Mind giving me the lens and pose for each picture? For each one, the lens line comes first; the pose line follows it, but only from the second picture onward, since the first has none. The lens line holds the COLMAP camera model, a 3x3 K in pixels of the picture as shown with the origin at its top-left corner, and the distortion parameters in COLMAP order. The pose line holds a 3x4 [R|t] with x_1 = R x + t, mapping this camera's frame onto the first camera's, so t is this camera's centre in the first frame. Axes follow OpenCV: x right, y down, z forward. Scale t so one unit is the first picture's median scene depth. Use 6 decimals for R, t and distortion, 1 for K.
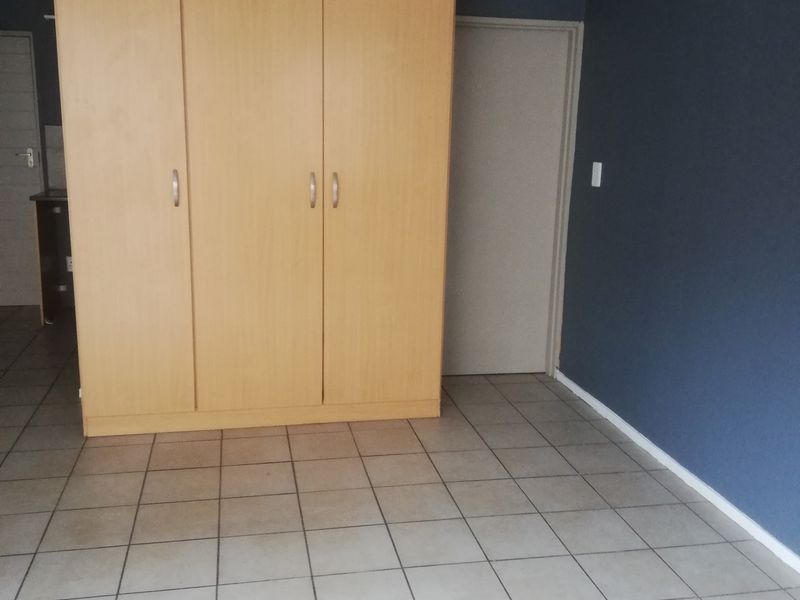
lens RADIAL K [[794.3, 0, 400.0], [0, 794.3, 300.0], [0, 0, 1]] dist [0.145813, -0.285015]
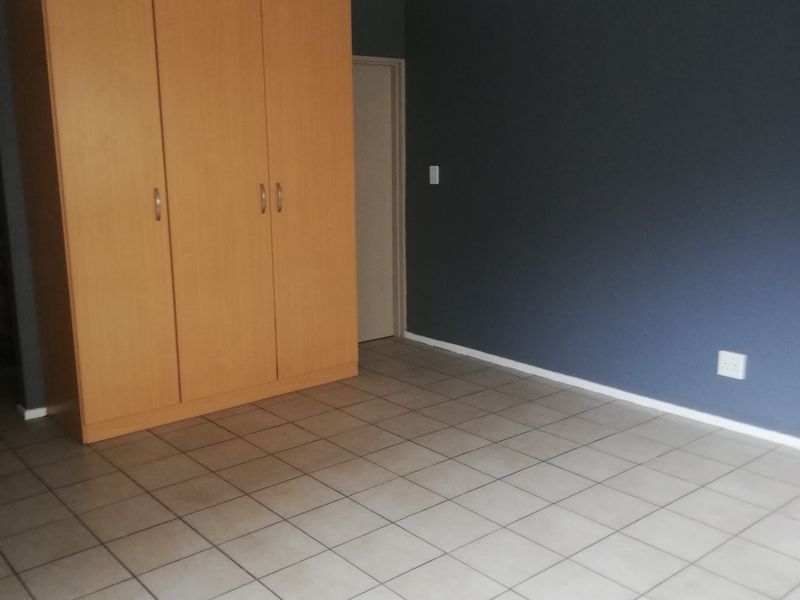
lens RADIAL K [[794.3, 0, 400.0], [0, 794.3, 300.0], [0, 0, 1]] dist [0.145813, -0.285015]
pose [[0.872695, -0.127898, 0.471217, -0.493769], [0.134441, 0.990721, 0.019916, 0.015580], [-0.469392, 0.045970, 0.881792, -0.135790]]
